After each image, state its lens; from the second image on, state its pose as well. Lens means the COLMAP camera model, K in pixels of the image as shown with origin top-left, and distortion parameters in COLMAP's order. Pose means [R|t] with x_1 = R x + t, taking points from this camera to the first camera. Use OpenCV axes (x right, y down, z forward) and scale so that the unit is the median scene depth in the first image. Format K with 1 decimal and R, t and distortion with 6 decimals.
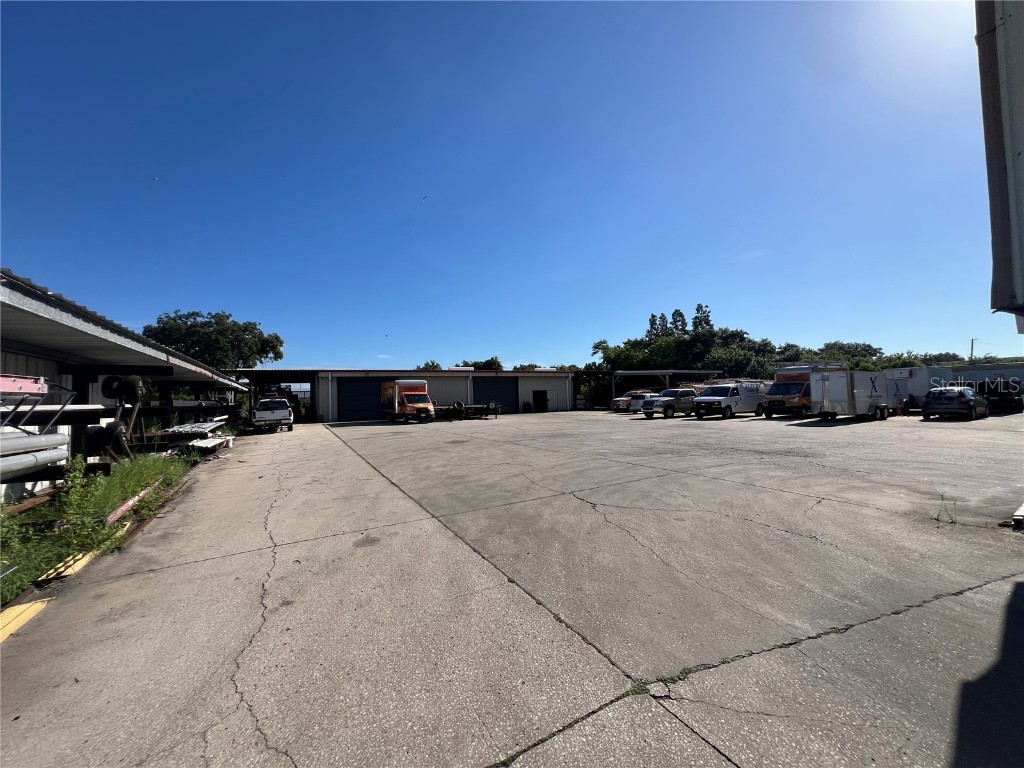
lens RADIAL K [[411.3, 0, 517.0], [0, 411.3, 383.4], [0, 0, 1]] dist [-0.001471, 0.000419]
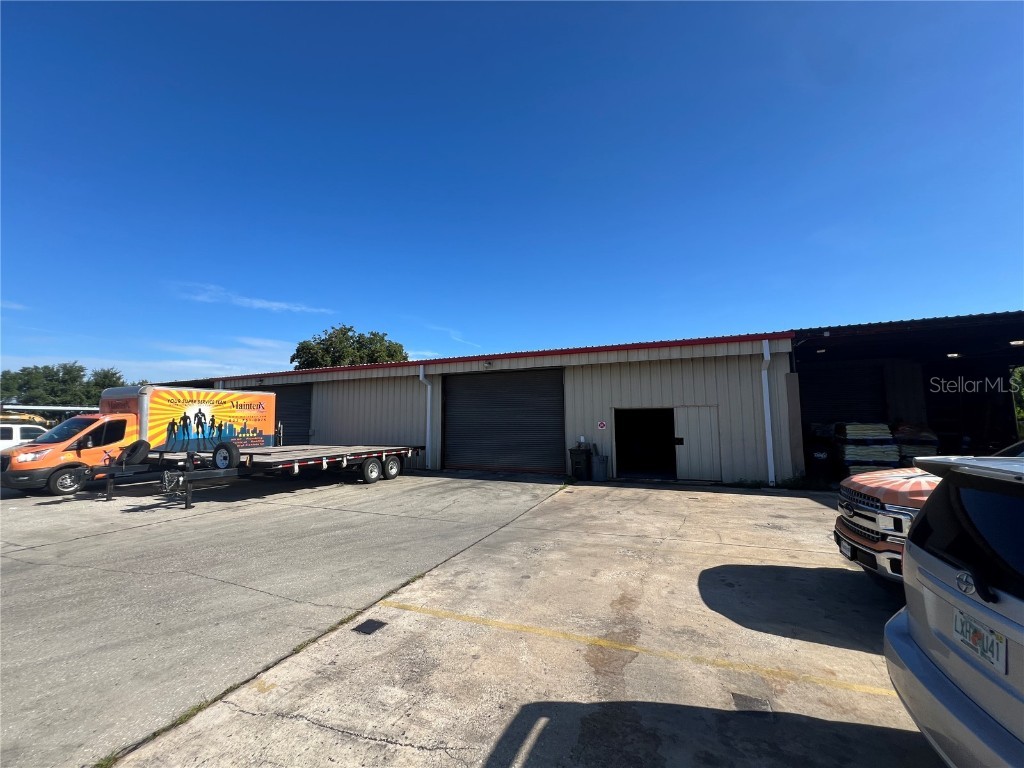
lens RADIAL K [[411.3, 0, 519.1], [0, 411.3, 384.1], [0, 0, 1]] dist [-0.001471, 0.000419]
pose [[0.637665, -0.054488, -0.768384, 0.115760], [0.020281, 0.998337, -0.053964, 0.006928], [0.770047, 0.018827, 0.637709, 0.374735]]
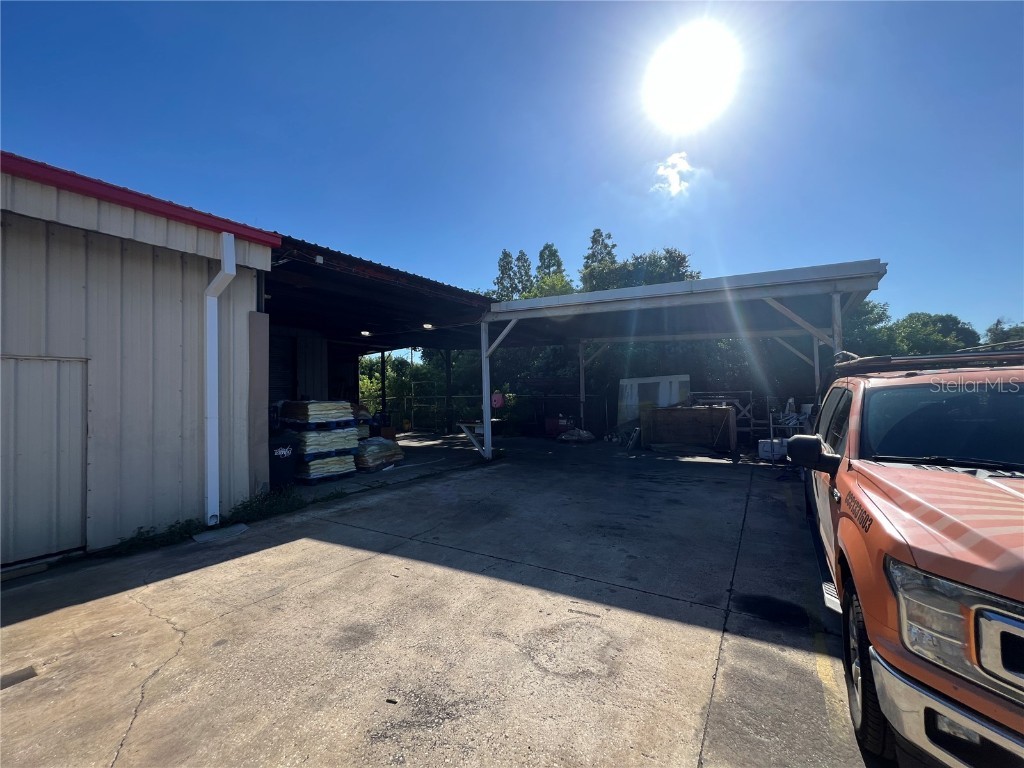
lens RADIAL K [[411.3, 0, 512.0], [0, 411.3, 383.4], [0, 0, 1]] dist [-0.001471, 0.000419]
pose [[0.886200, 0.019414, 0.462897, 0.076667], [-0.016805, 0.999811, -0.009758, 0.010801], [-0.462999, 0.000869, 0.886358, 0.439307]]
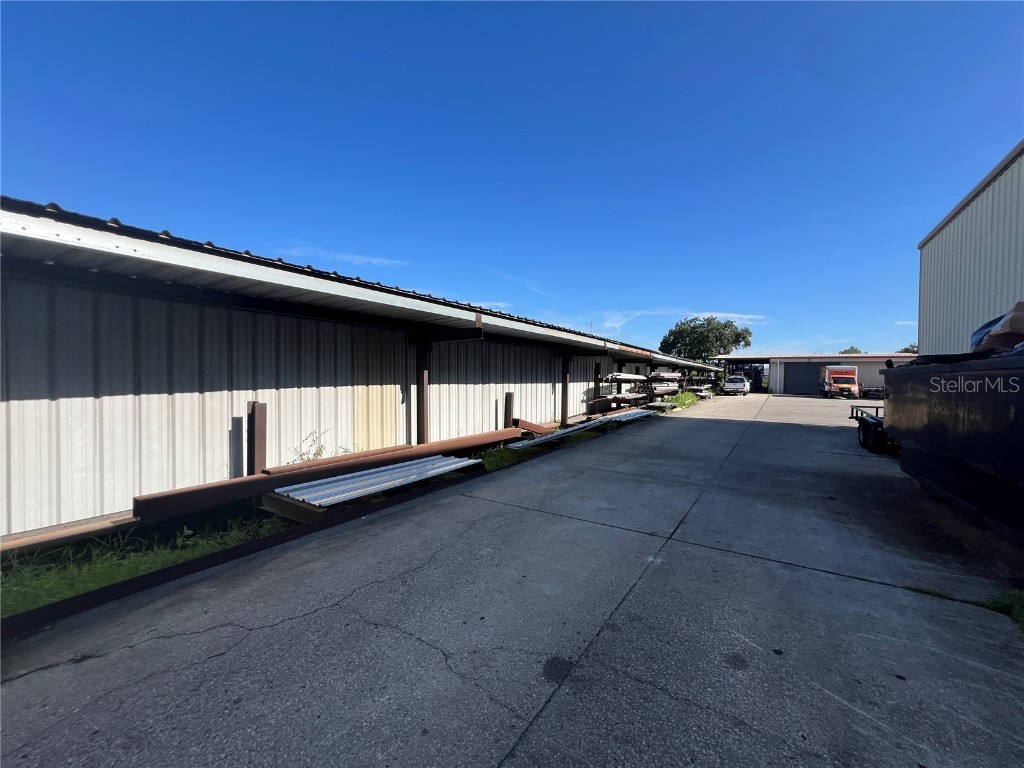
lens RADIAL K [[411.3, 0, 516.5], [0, 411.3, 383.1], [0, 0, 1]] dist [-0.001471, 0.000419]
pose [[0.486932, 0.053921, -0.871774, 0.427089], [-0.003023, 0.998191, 0.060051, -0.032671], [0.873434, -0.026605, 0.486214, -0.589556]]
